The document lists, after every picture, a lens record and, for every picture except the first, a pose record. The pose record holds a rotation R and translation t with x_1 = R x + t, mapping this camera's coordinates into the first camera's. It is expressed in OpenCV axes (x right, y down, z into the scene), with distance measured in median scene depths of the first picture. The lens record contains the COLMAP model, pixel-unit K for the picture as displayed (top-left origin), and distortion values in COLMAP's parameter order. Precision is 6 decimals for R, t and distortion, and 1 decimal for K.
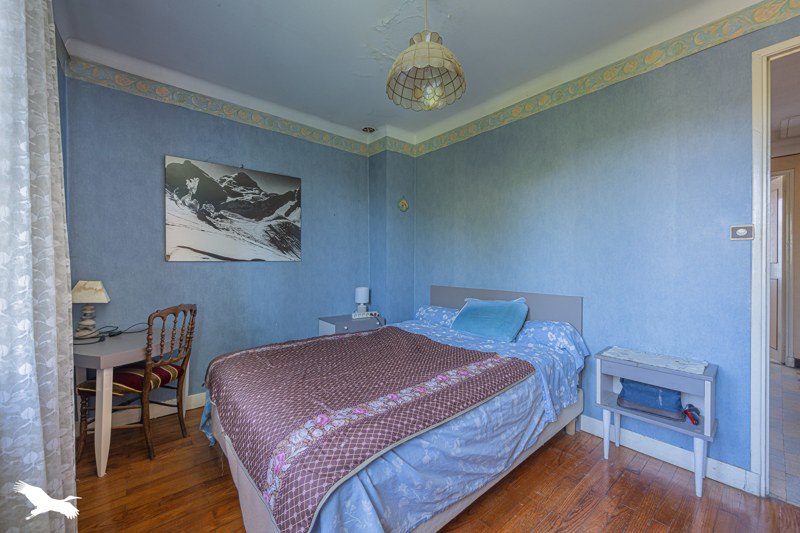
lens RADIAL K [[315.2, 0, 399.8], [0, 315.2, 265.3], [0, 0, 1]] dist [-0.001865, -0.000064]
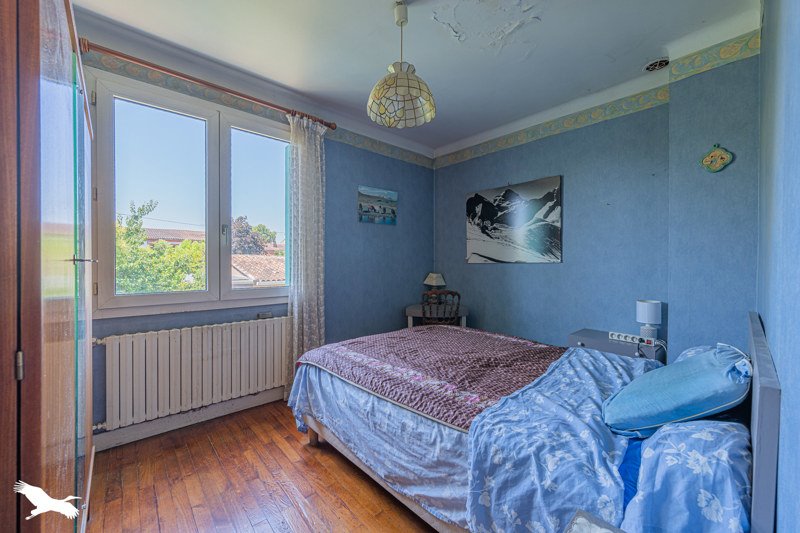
lens RADIAL K [[315.2, 0, 402.5], [0, 315.2, 267.1], [0, 0, 1]] dist [-0.001865, -0.000064]
pose [[0.039797, 0.003715, -0.999201, 0.705856], [-0.017695, 0.999839, 0.003013, 0.006166], [0.999051, 0.017561, 0.039856, 0.568597]]
